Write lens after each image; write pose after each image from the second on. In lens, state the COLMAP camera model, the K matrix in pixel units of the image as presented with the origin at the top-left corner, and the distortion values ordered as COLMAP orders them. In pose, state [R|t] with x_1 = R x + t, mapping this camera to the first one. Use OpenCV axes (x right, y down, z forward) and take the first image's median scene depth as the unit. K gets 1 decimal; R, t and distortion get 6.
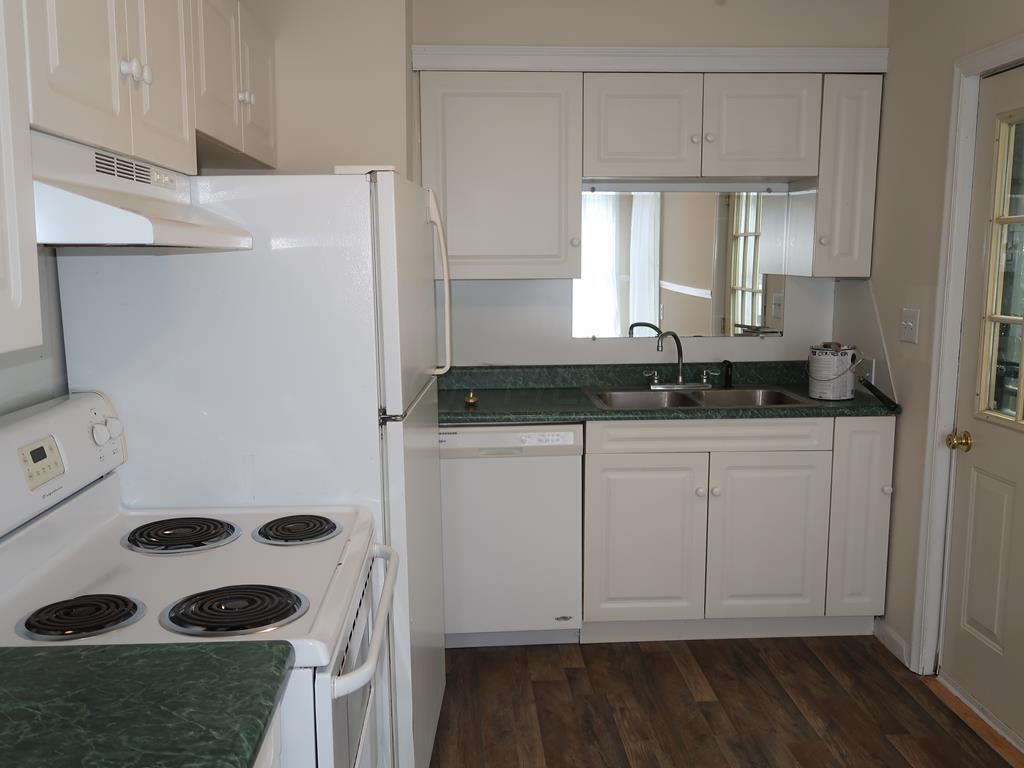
lens RADIAL K [[903.6, 0, 511.0], [0, 903.6, 381.2], [0, 0, 1]] dist [0.012624, 0.002204]
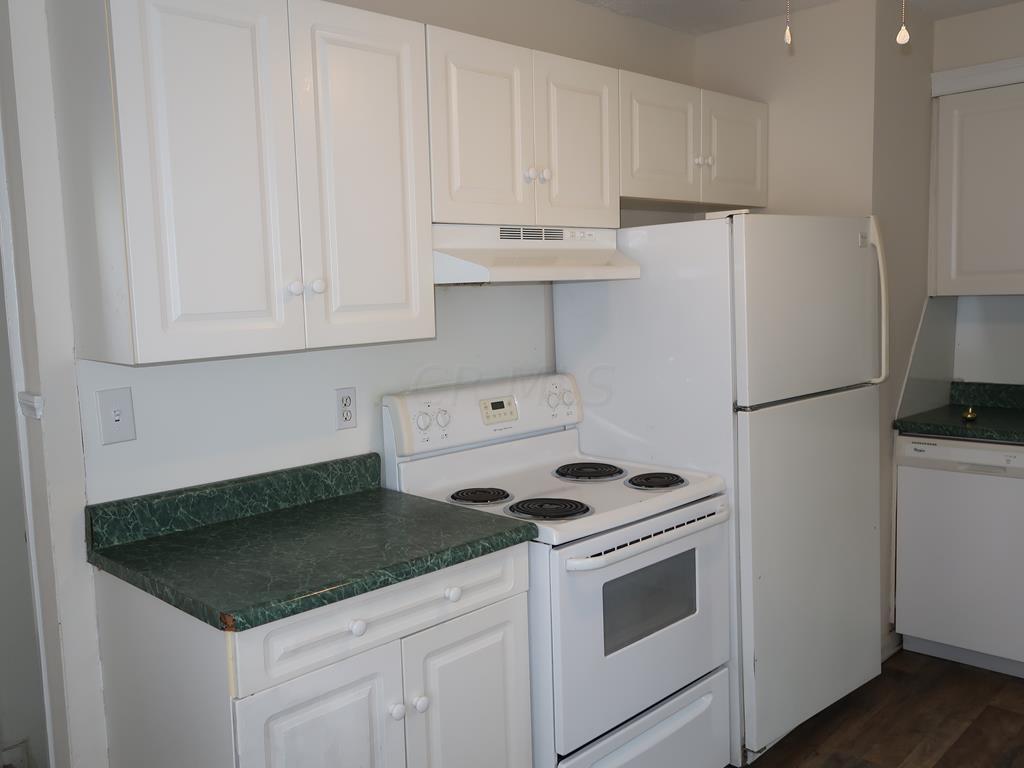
lens RADIAL K [[903.6, 0, 514.4], [0, 903.6, 385.0], [0, 0, 1]] dist [0.012624, 0.002204]
pose [[0.669607, 0.063730, -0.739976, 0.587253], [-0.072623, 0.997156, 0.020162, 0.005772], [0.739157, 0.040238, 0.672331, -0.081837]]
